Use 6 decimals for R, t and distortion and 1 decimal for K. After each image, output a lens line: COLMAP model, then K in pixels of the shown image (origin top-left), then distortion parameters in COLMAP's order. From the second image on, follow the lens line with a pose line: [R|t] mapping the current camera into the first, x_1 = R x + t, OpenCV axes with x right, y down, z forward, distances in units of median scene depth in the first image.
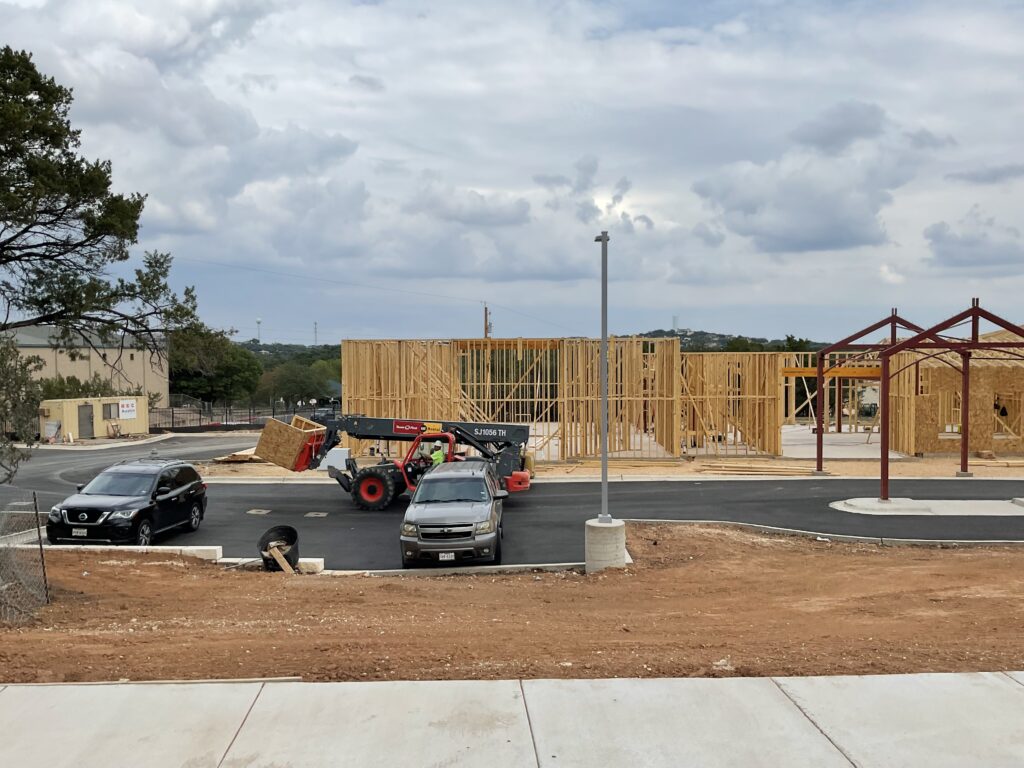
lens RADIAL K [[850.2, 0, 512.0], [0, 850.2, 384.0], [0, 0, 1]] dist [0.109621, -0.238004]
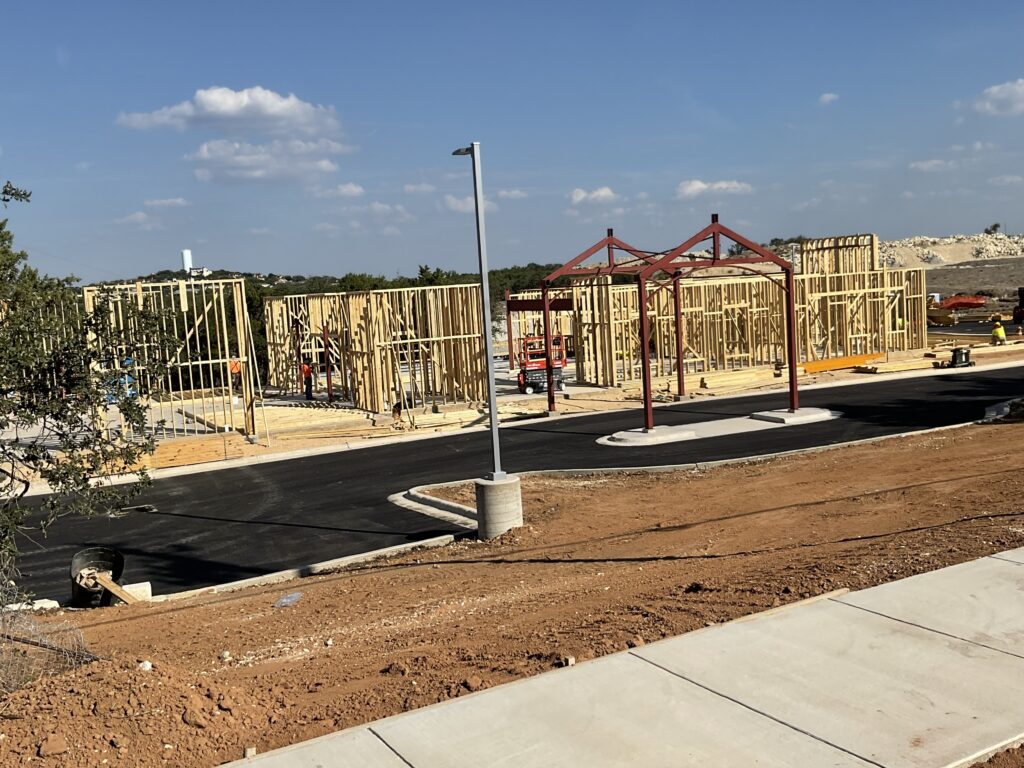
lens RADIAL K [[1073.3, 0, 512.0], [0, 1073.3, 384.0], [0, 0, 1]] dist [0.104552, -0.246043]
pose [[0.883449, -0.096644, 0.458452, -0.264703], [0.076086, 0.995099, 0.063152, -0.002930], [-0.462308, -0.020909, 0.886473, 0.015009]]
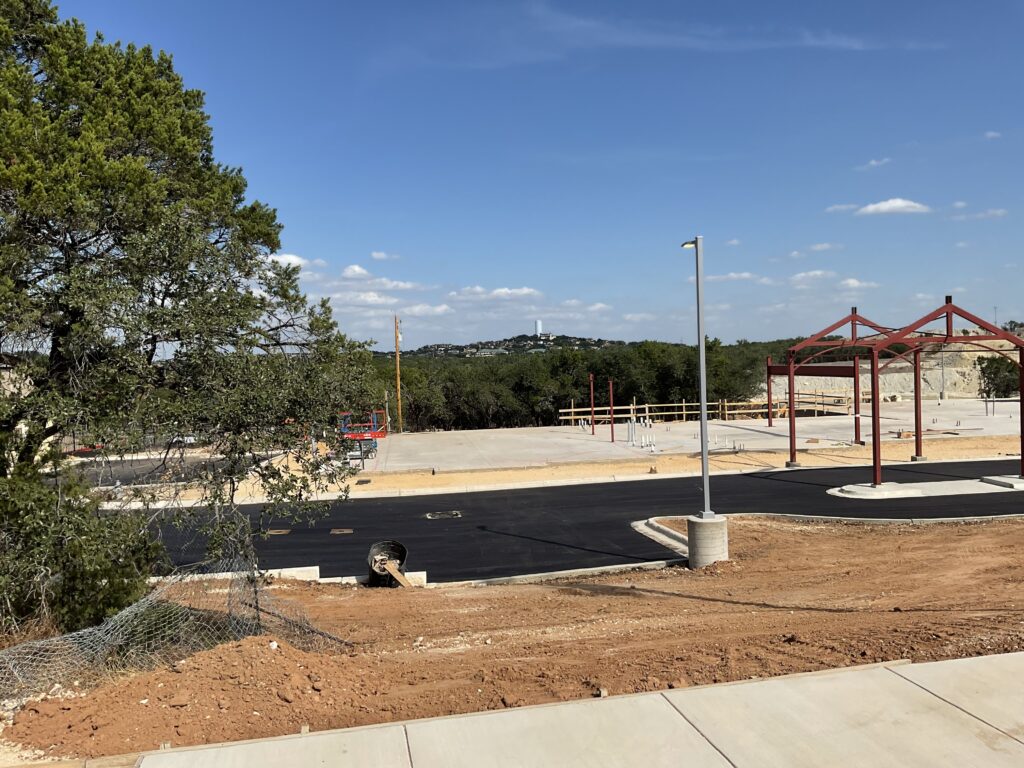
lens RADIAL K [[850.2, 0, 512.0], [0, 850.2, 384.0], [0, 0, 1]] dist [0.109621, -0.238004]
pose [[0.986522, -0.034167, 0.160022, -0.201563], [0.035420, 0.999360, -0.004987, -0.002673], [-0.159749, 0.010588, 0.987101, 0.010372]]
